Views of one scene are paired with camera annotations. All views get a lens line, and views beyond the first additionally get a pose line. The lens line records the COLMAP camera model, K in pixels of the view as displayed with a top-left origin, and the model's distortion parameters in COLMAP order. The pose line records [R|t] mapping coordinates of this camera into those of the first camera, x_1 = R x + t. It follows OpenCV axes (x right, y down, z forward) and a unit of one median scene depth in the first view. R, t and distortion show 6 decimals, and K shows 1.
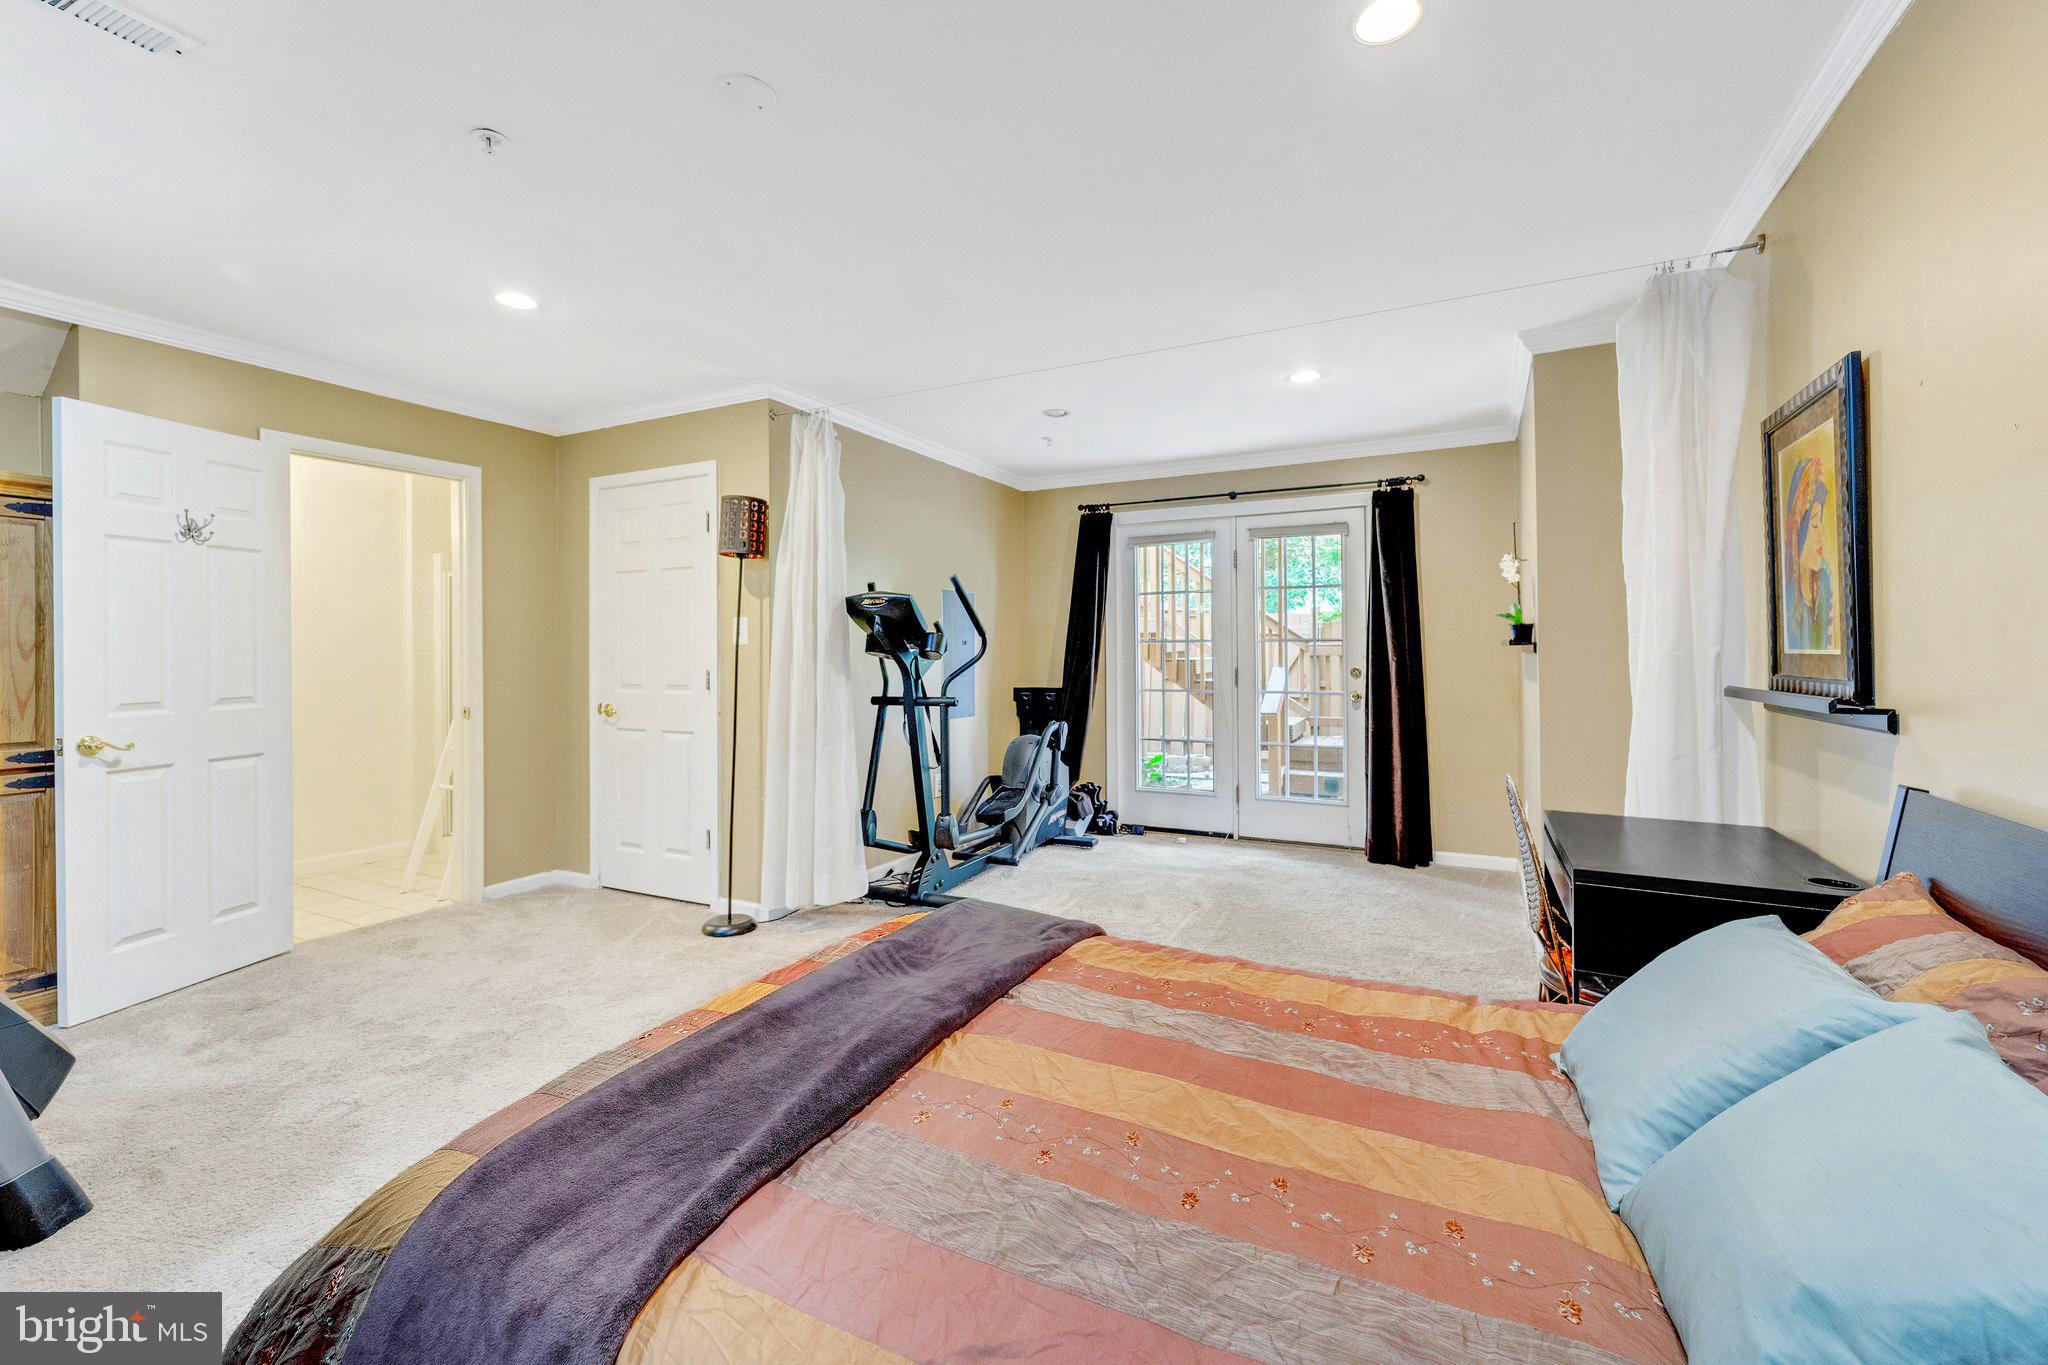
lens RADIAL K [[840.4, 0, 1044.4], [0, 840.4, 650.6], [0, 0, 1]] dist [0.000575, -0.000242]
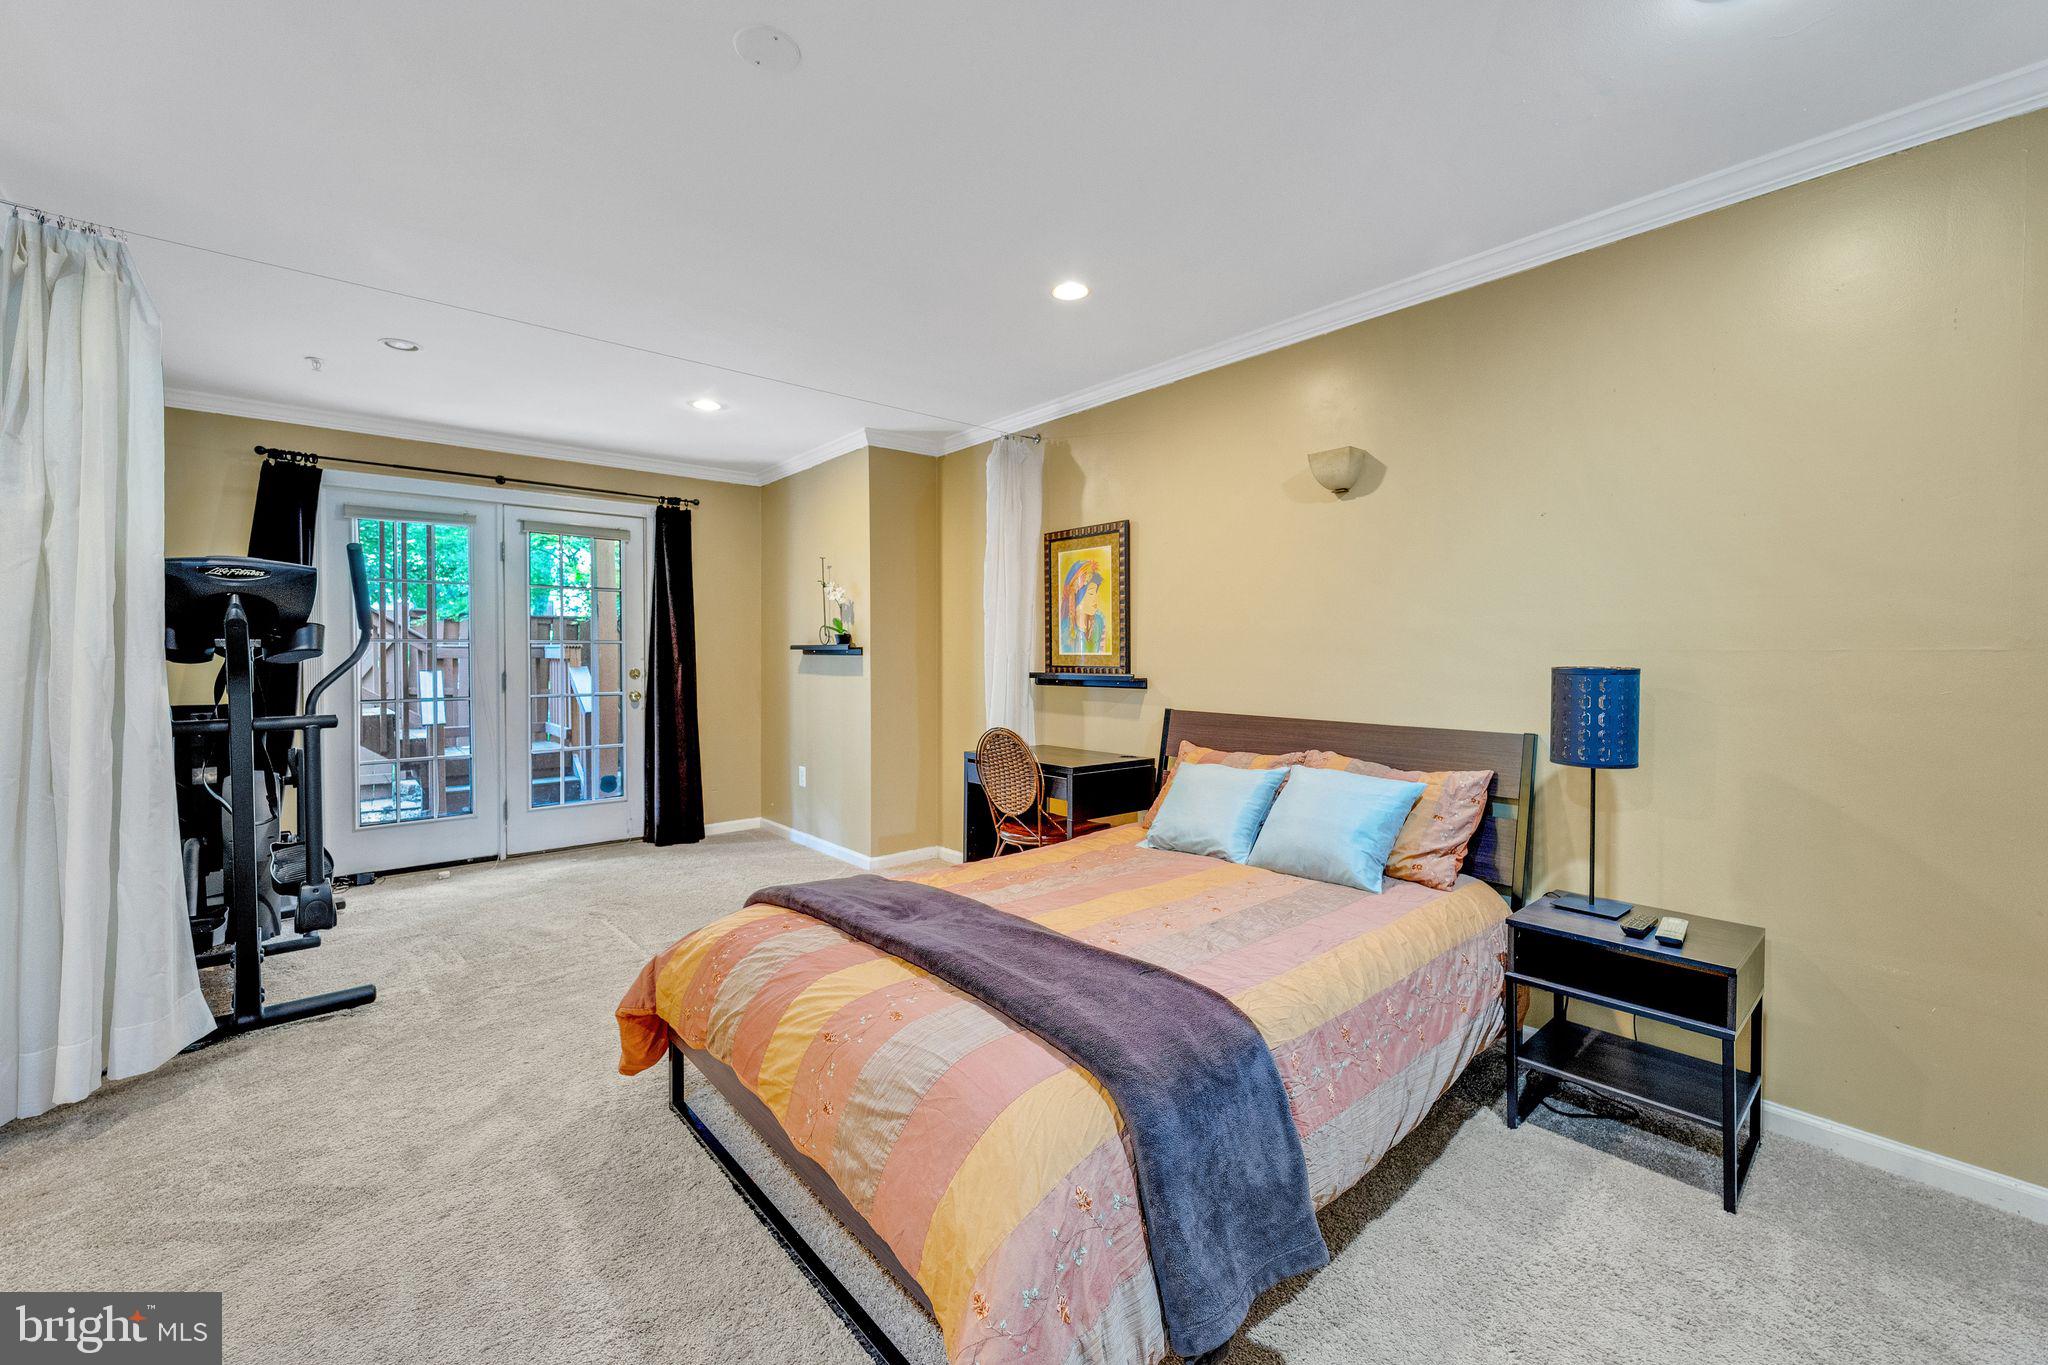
lens RADIAL K [[840.4, 0, 1029.2], [0, 840.4, 667.9], [0, 0, 1]] dist [0.000575, -0.000242]
pose [[0.379543, -0.011096, 0.925108, -0.428662], [-0.003209, 0.999906, 0.013310, 0.003296], [-0.925168, -0.008021, 0.379472, 0.140879]]
